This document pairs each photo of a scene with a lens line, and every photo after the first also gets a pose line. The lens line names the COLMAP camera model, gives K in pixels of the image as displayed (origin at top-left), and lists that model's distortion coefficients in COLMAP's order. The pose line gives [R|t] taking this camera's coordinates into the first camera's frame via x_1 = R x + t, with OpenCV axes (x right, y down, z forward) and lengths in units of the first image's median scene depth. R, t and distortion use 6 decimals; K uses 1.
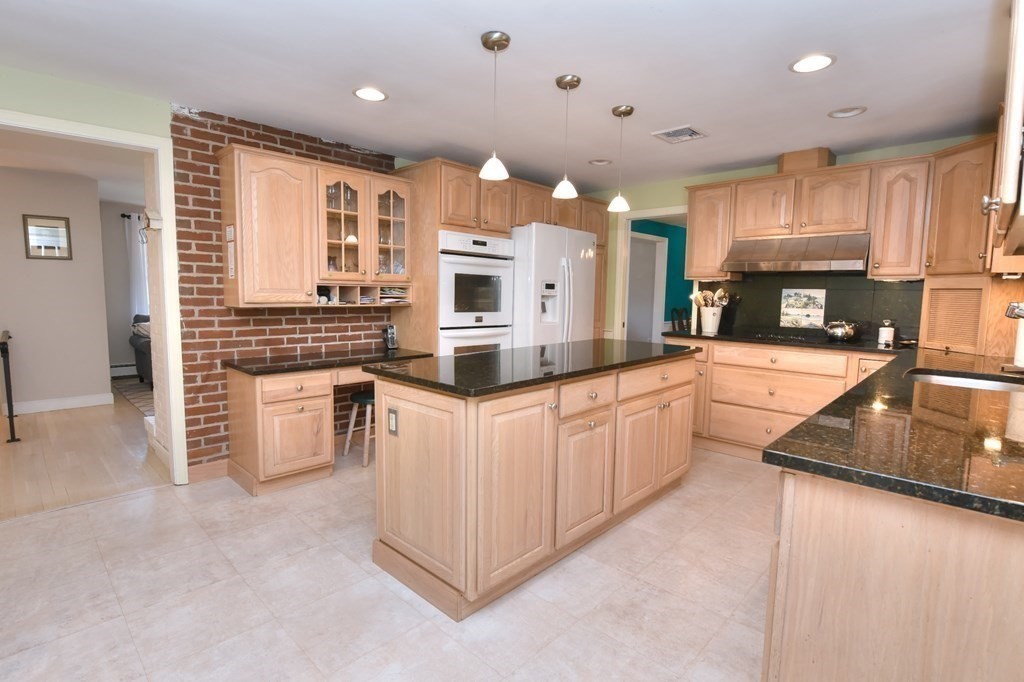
lens RADIAL K [[491.1, 0, 512.2], [0, 491.1, 339.8], [0, 0, 1]] dist [-0.013007, -0.003629]
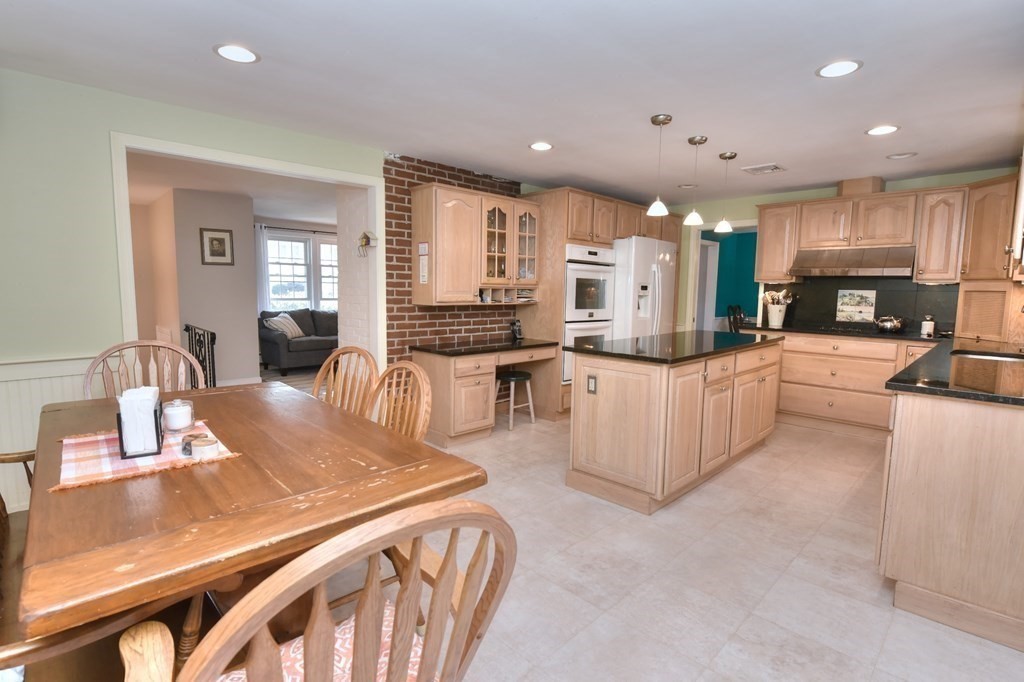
lens RADIAL K [[491.1, 0, 511.8], [0, 491.1, 340.0], [0, 0, 1]] dist [-0.013007, -0.003629]
pose [[0.999611, 0.001634, -0.027836, -0.273737], [-0.001444, 0.999976, 0.006832, 0.015796], [0.027846, -0.006789, 0.999589, -0.285979]]
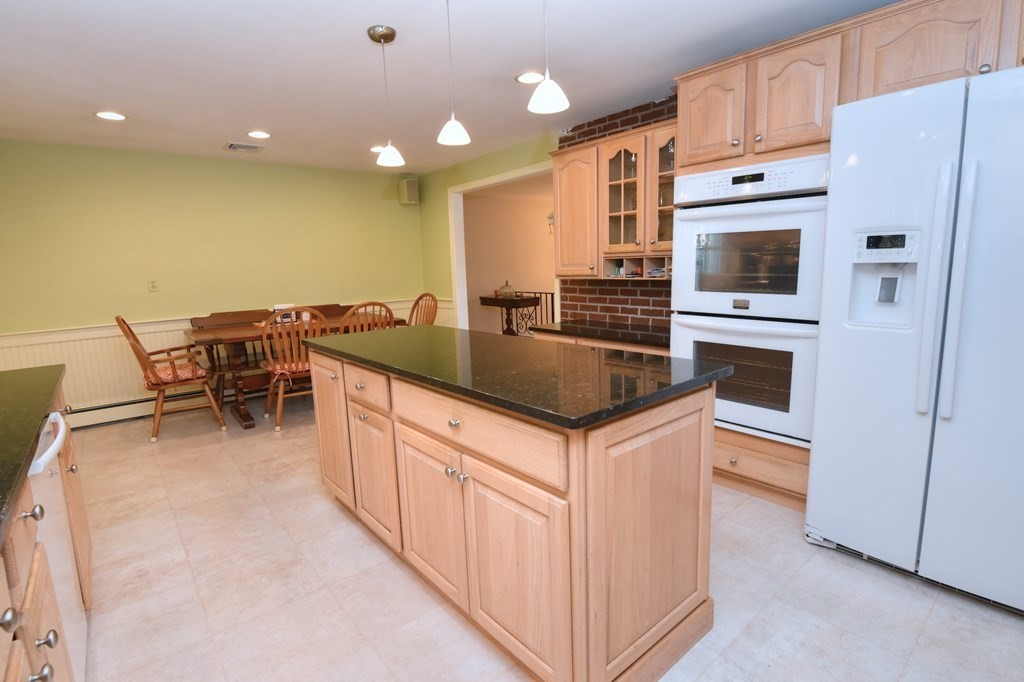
lens RADIAL K [[491.1, 0, 511.1], [0, 491.1, 339.3], [0, 0, 1]] dist [-0.013007, -0.003629]
pose [[-0.108805, 0.140759, -0.984047, 0.682176], [-0.065112, 0.986789, 0.148351, -0.083628], [0.991928, 0.080215, -0.098202, 0.911770]]
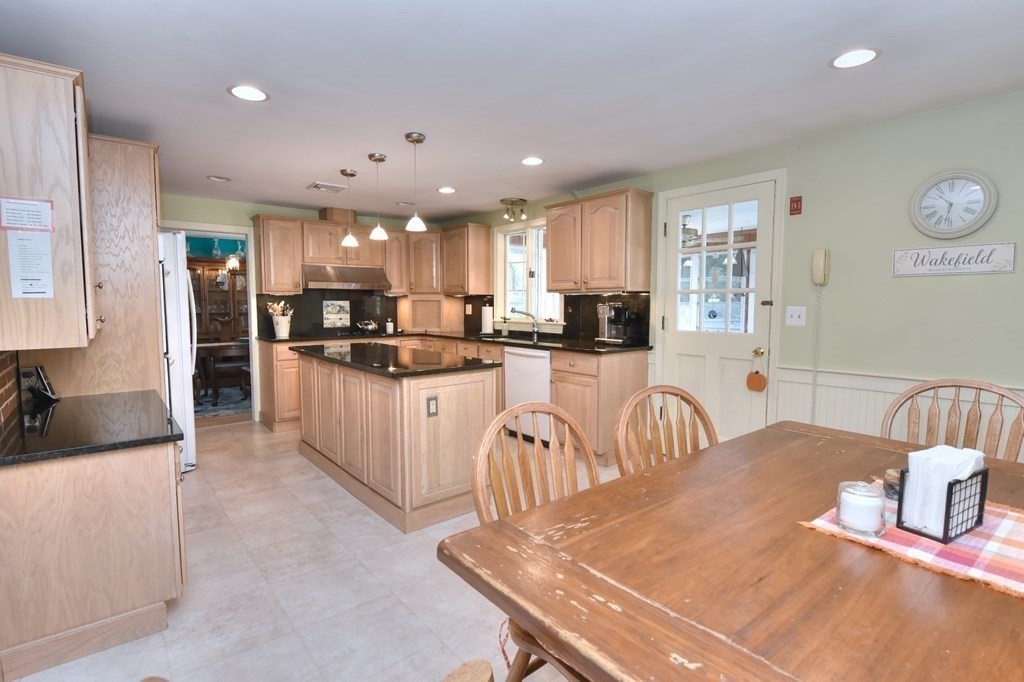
lens RADIAL K [[491.1, 0, 510.4], [0, 491.1, 339.6], [0, 0, 1]] dist [-0.013007, -0.003629]
pose [[0.113036, -0.089665, 0.989537, -0.958944], [0.097905, 0.992078, 0.078712, -0.063444], [-0.988756, 0.087984, 0.120919, 0.376917]]
